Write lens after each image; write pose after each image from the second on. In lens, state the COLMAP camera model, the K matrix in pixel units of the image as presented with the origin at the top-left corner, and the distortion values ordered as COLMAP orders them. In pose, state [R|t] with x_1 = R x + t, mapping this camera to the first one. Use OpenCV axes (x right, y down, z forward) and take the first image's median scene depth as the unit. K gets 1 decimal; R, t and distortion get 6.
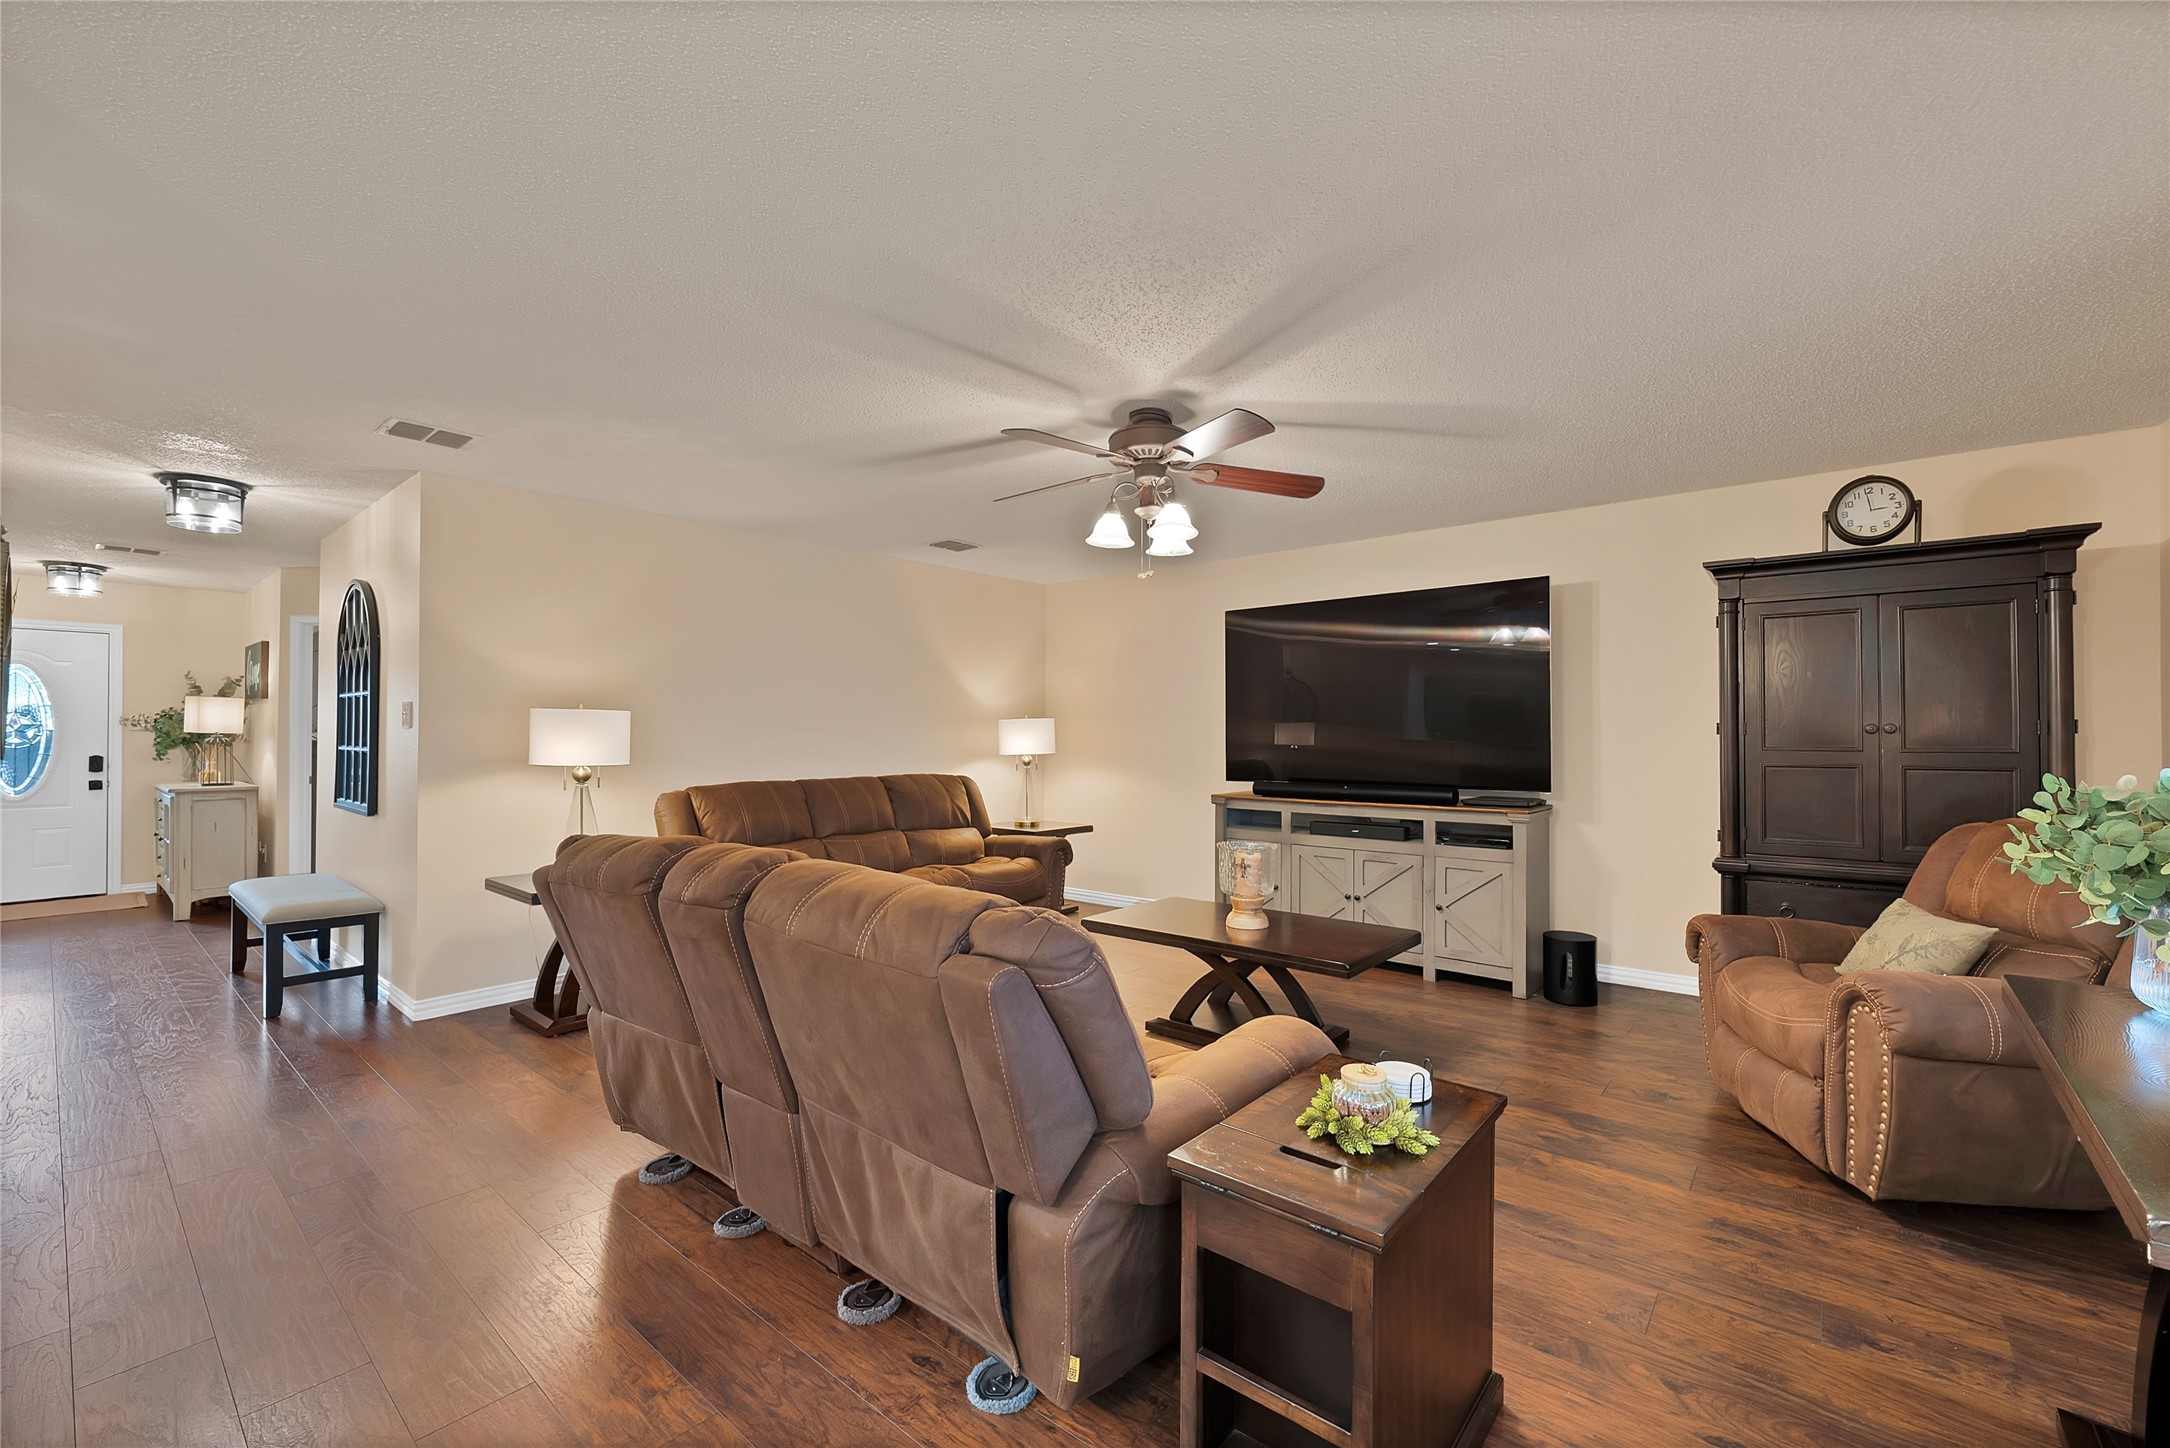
lens RADIAL K [[905.6, 0, 1073.1], [0, 905.6, 709.3], [0, 0, 1]] dist [-0.001372, 0.000262]
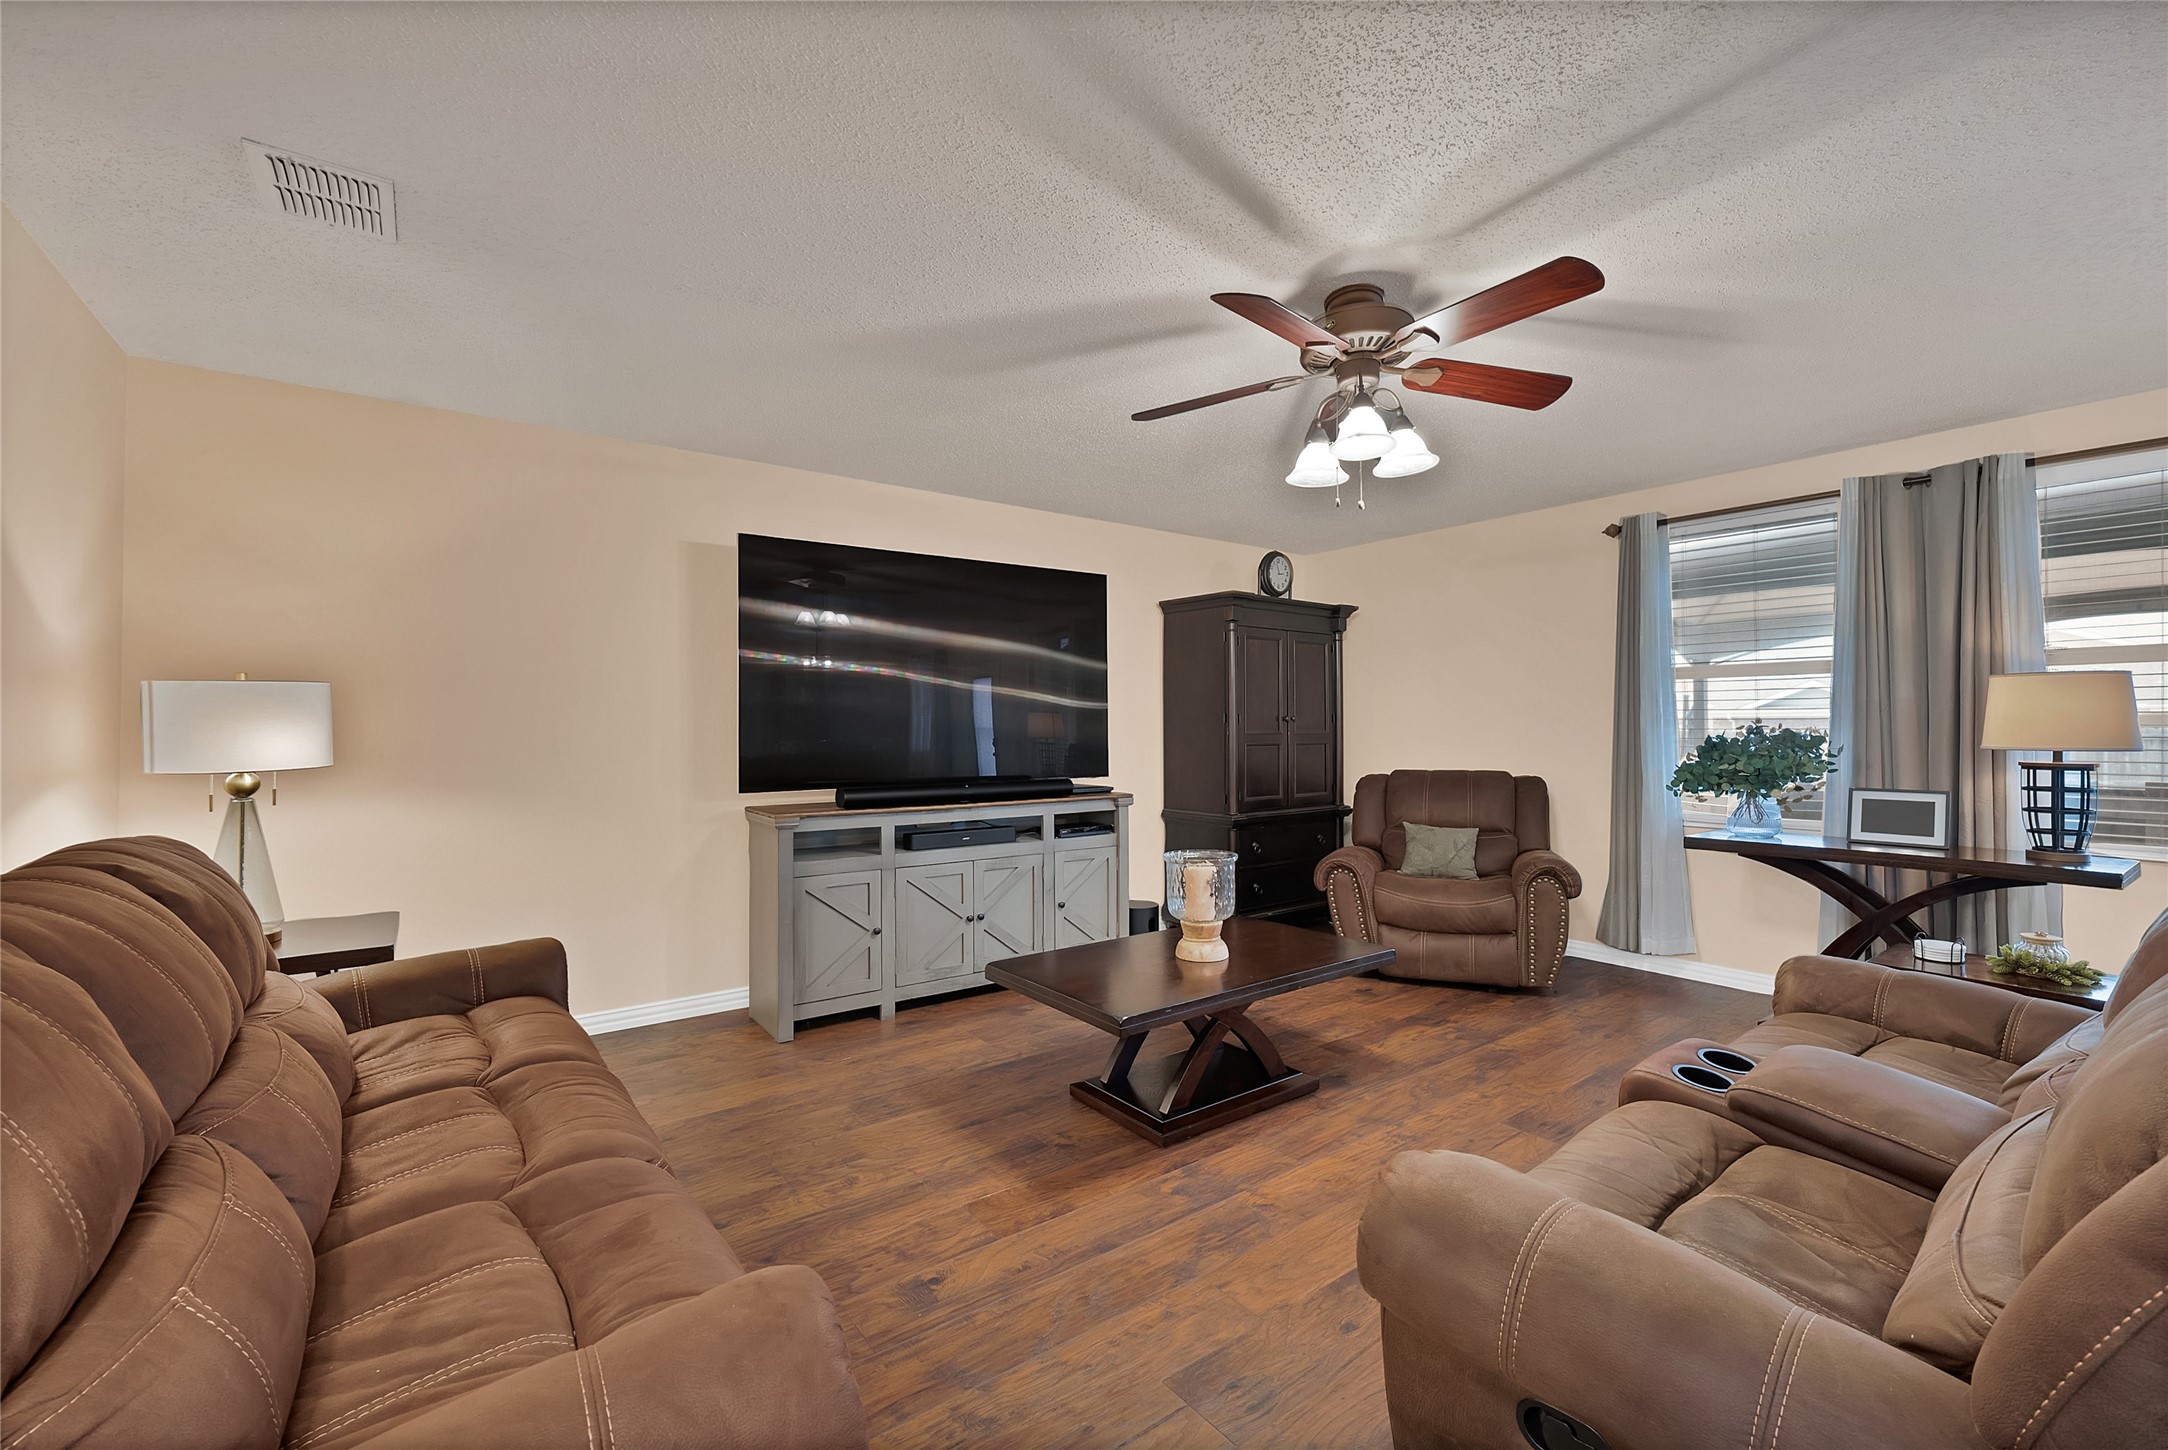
lens RADIAL K [[904.8, 0, 1072.1], [0, 904.8, 710.3], [0, 0, 1]] dist [-0.001372, 0.000262]
pose [[0.239258, 0.025426, 0.970623, -0.520306], [-0.016134, 0.999623, -0.022208, 0.036116], [-0.970822, -0.010347, 0.239578, 0.766932]]
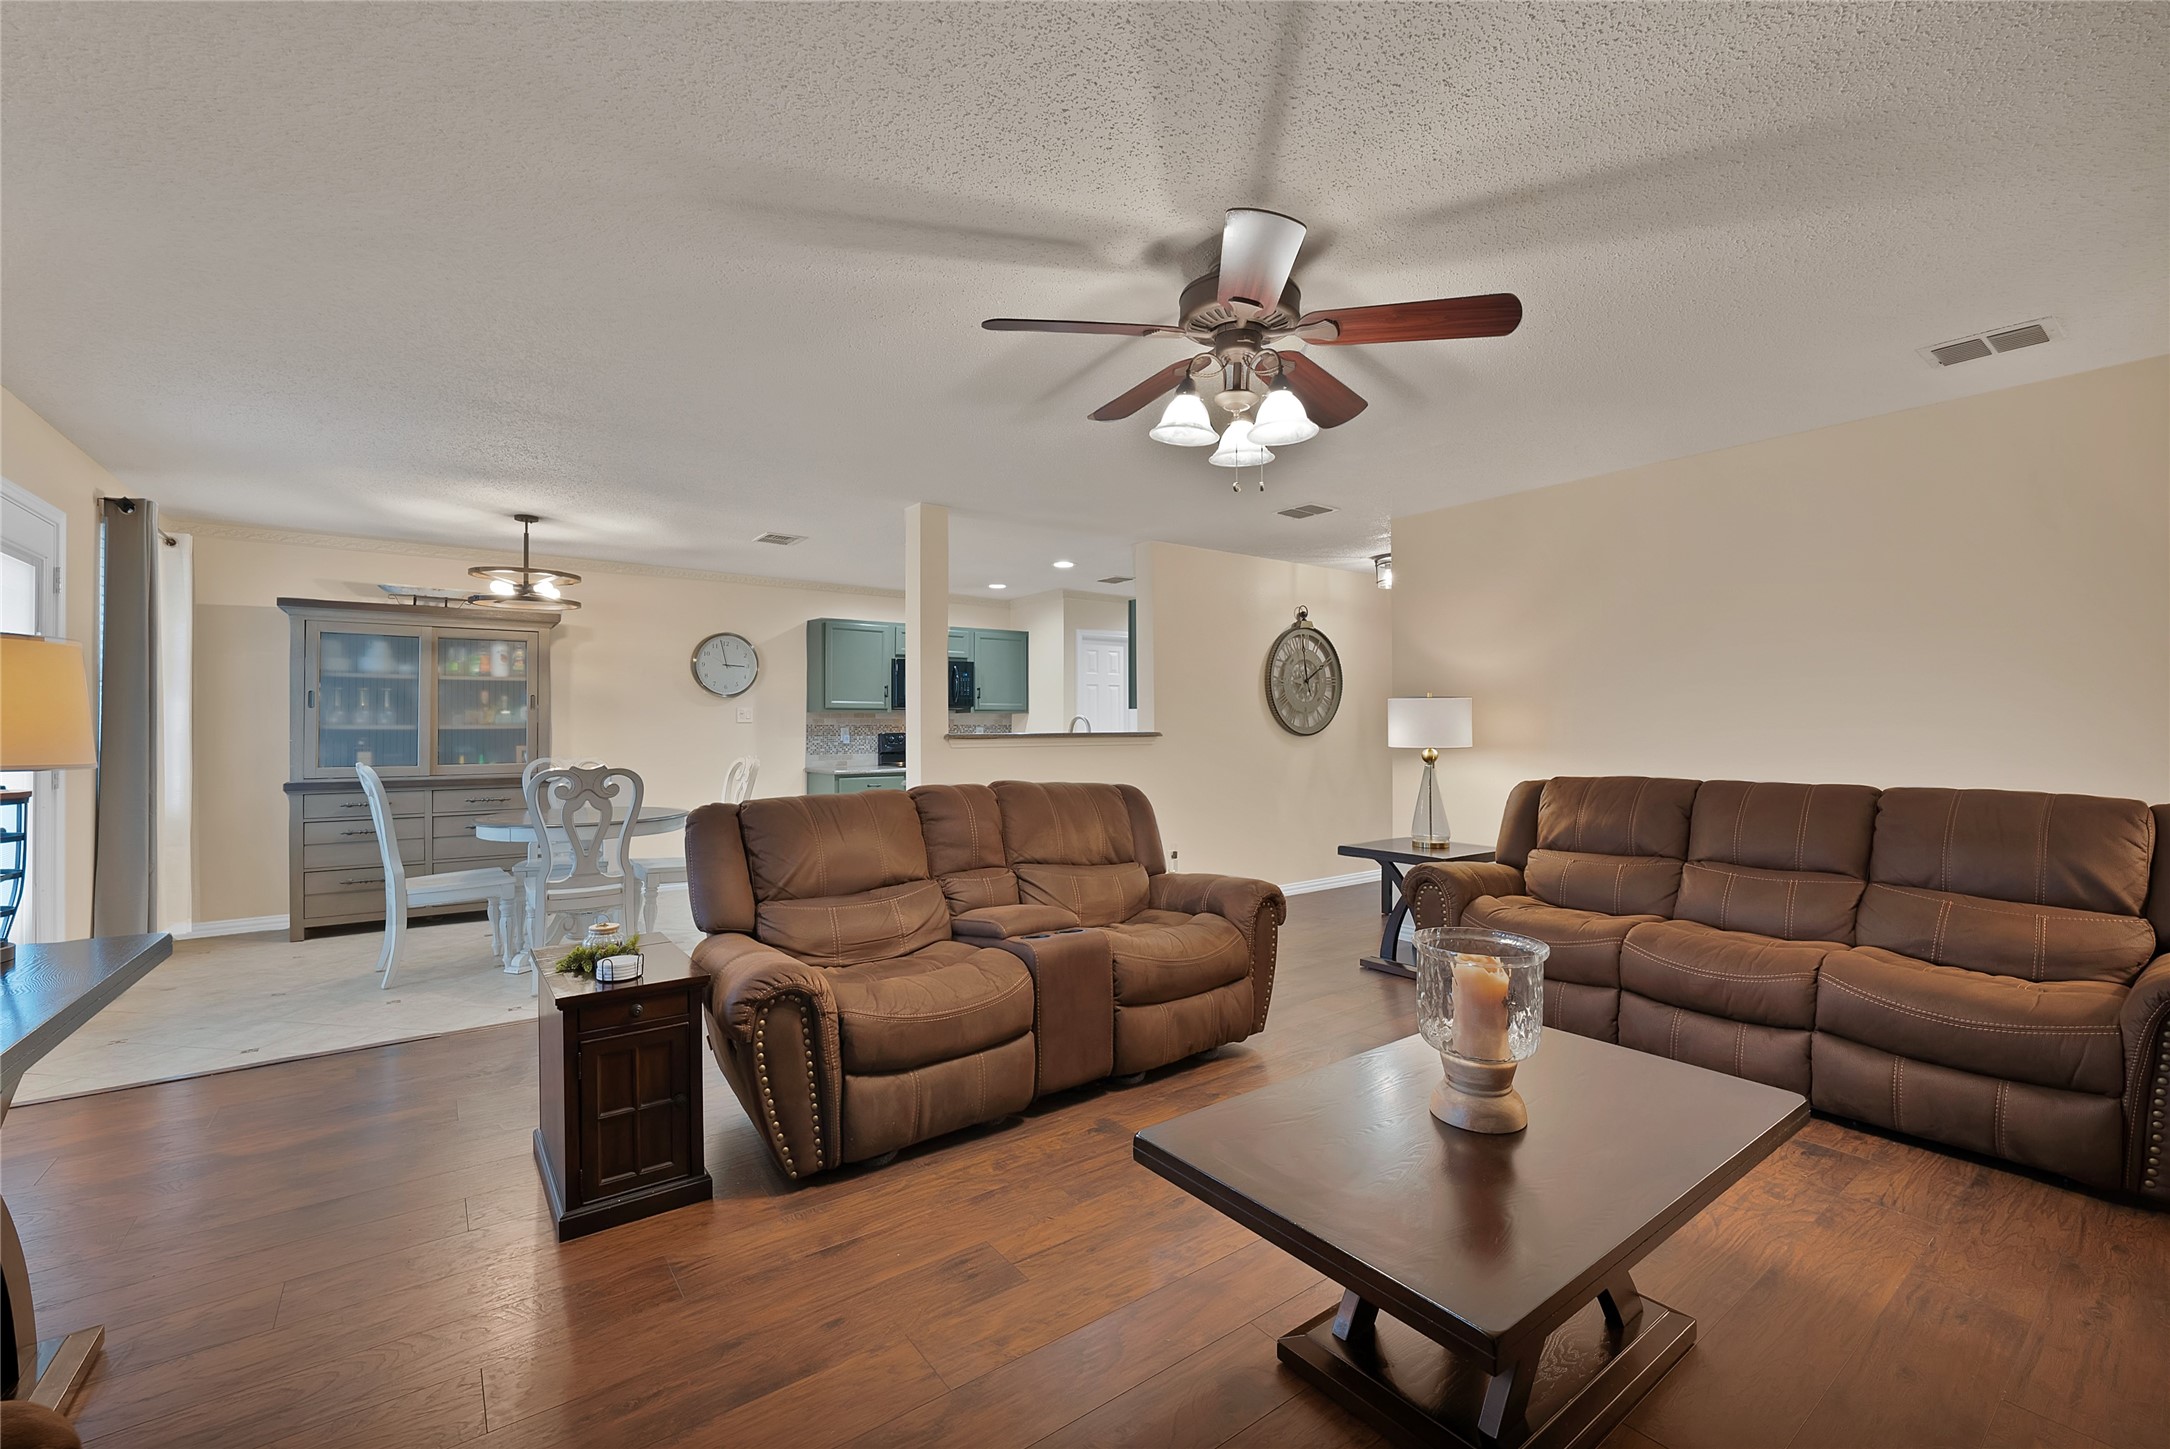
lens RADIAL K [[905.6, 0, 1073.1], [0, 905.6, 709.8], [0, 0, 1]] dist [-0.001372, 0.000262]
pose [[-0.272563, -0.014238, -0.962032, 0.585871], [0.015815, 0.999689, -0.019276, 0.026351], [0.962008, -0.020468, -0.272254, 0.780623]]
